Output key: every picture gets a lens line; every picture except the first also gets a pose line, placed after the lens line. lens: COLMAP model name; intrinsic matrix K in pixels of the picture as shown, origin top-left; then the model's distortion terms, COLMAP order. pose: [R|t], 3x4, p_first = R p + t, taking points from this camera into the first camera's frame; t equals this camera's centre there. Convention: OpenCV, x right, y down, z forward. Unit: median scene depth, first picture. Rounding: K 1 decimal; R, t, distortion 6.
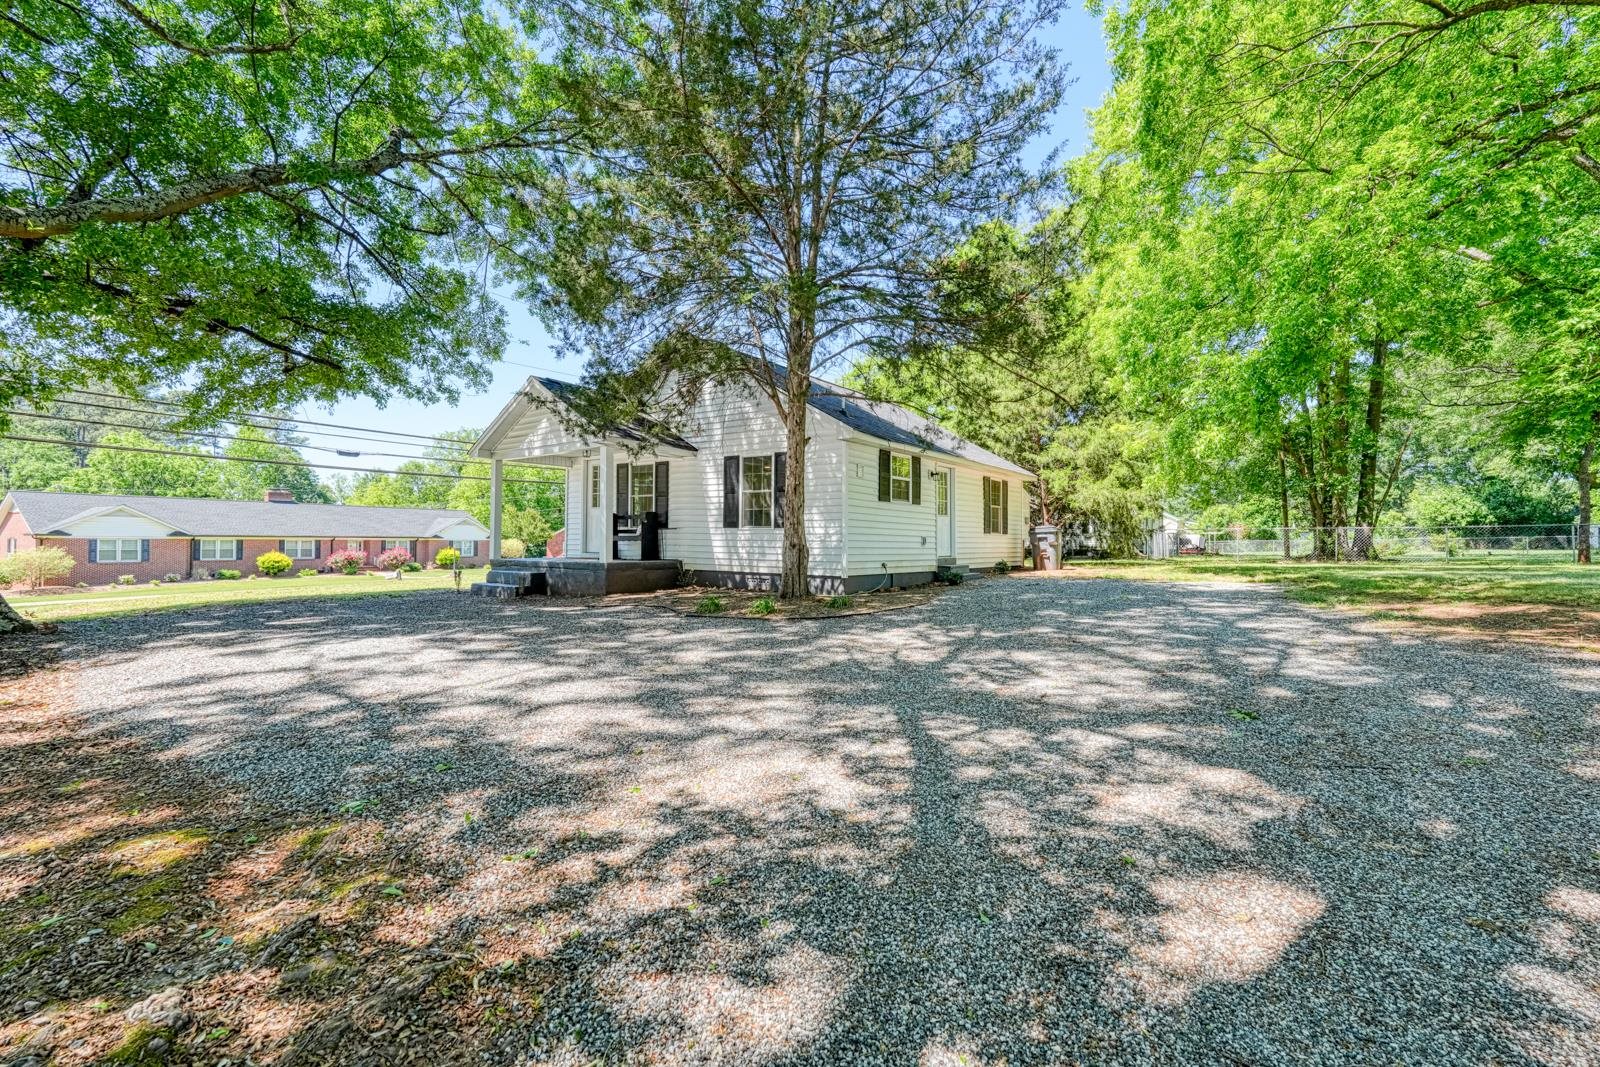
lens RADIAL K [[698.6, 0, 801.0], [0, 698.6, 540.3], [0, 0, 1]] dist [0.001111, -0.000254]
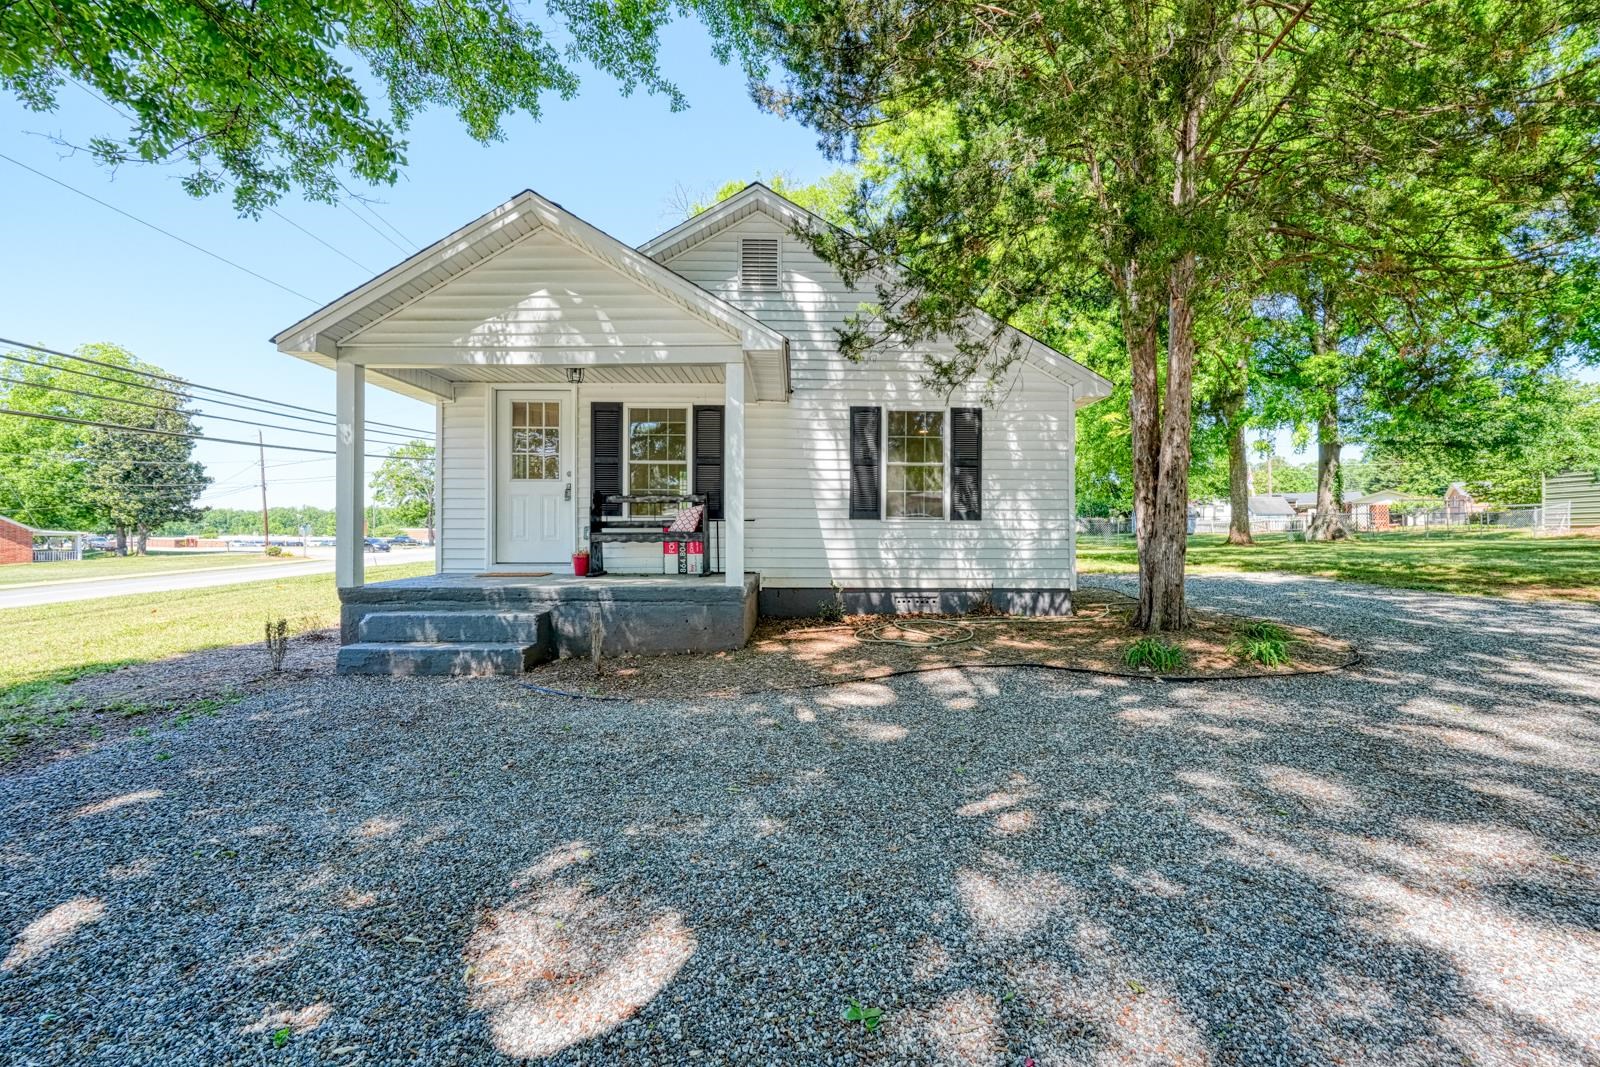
lens RADIAL K [[698.6, 0, 800.2], [0, 698.6, 527.8], [0, 0, 1]] dist [0.001111, -0.000254]
pose [[0.793541, -0.006369, 0.608483, -0.525127], [0.004146, 0.999979, 0.005061, -0.014151], [-0.608502, -0.001493, 0.793551, 0.522156]]
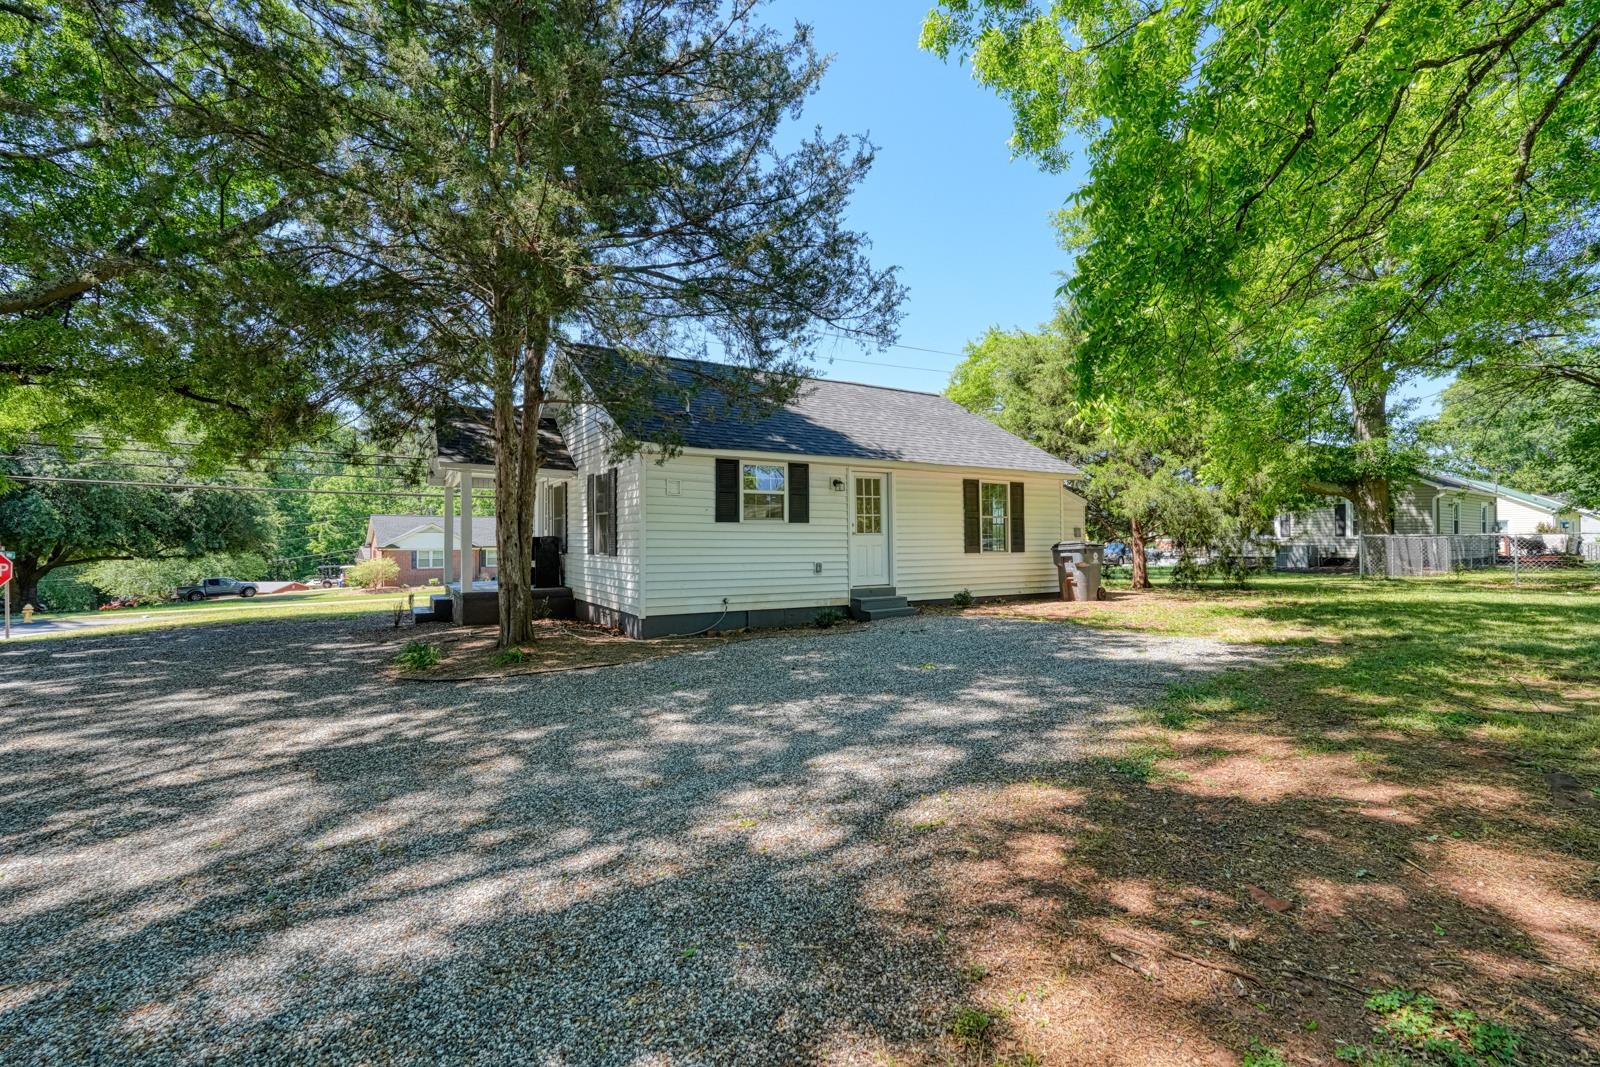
lens RADIAL K [[698.6, 0, 796.9], [0, 698.6, 533.7], [0, 0, 1]] dist [0.001111, -0.000254]
pose [[0.915728, -0.014967, -0.401519, 0.512195], [0.011124, 0.999867, -0.011901, -0.031057], [0.401644, 0.006432, 0.915773, 0.274568]]
